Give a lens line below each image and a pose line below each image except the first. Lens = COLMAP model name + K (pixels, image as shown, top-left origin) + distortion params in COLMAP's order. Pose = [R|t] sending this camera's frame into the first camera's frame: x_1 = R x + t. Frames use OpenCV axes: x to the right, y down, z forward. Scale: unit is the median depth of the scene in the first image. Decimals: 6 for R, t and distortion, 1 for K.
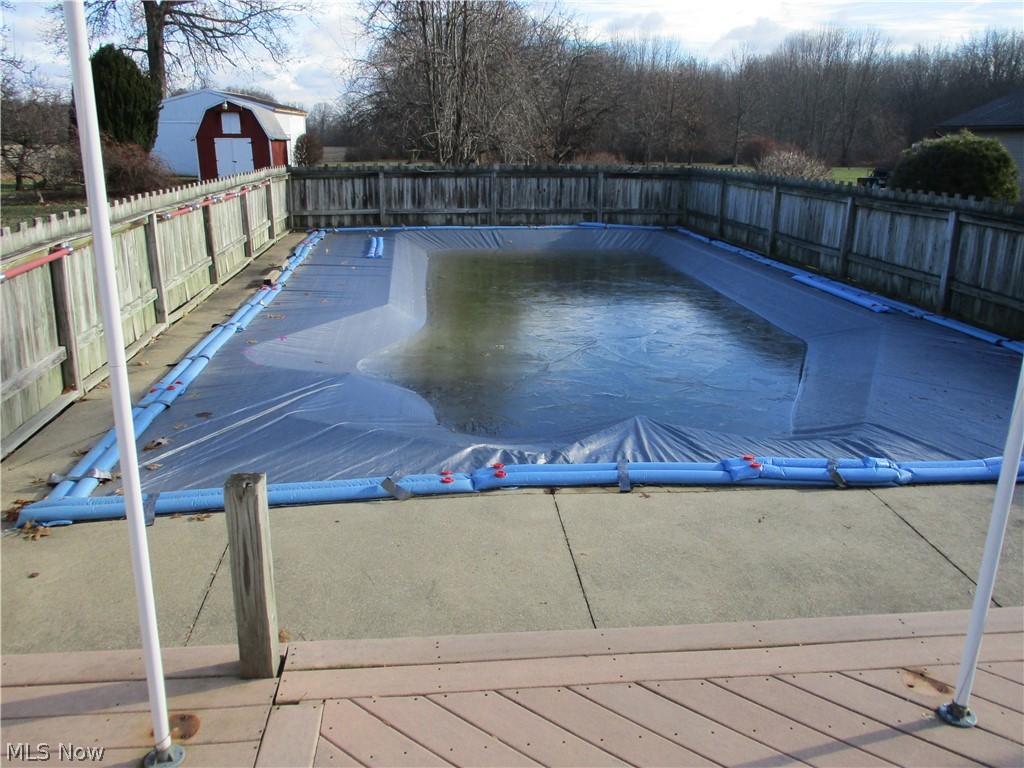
lens RADIAL K [[870.3, 0, 512.0], [0, 870.3, 384.0], [0, 0, 1]] dist [-0.007818, 0.014090]
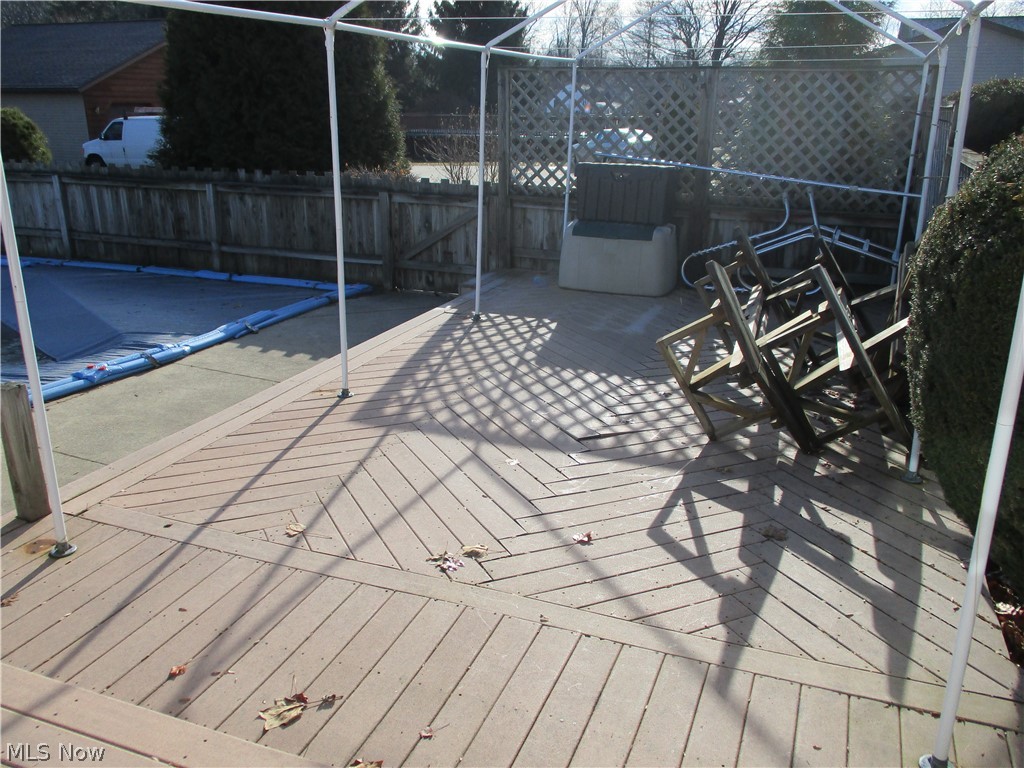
lens RADIAL K [[870.3, 0, 512.0], [0, 870.3, 384.0], [0, 0, 1]] dist [-0.007818, 0.014090]
pose [[0.467498, -0.286486, 0.836284, -0.307473], [0.247784, 0.950573, 0.187122, 0.010555], [-0.848557, 0.119739, 0.515377, -0.140587]]
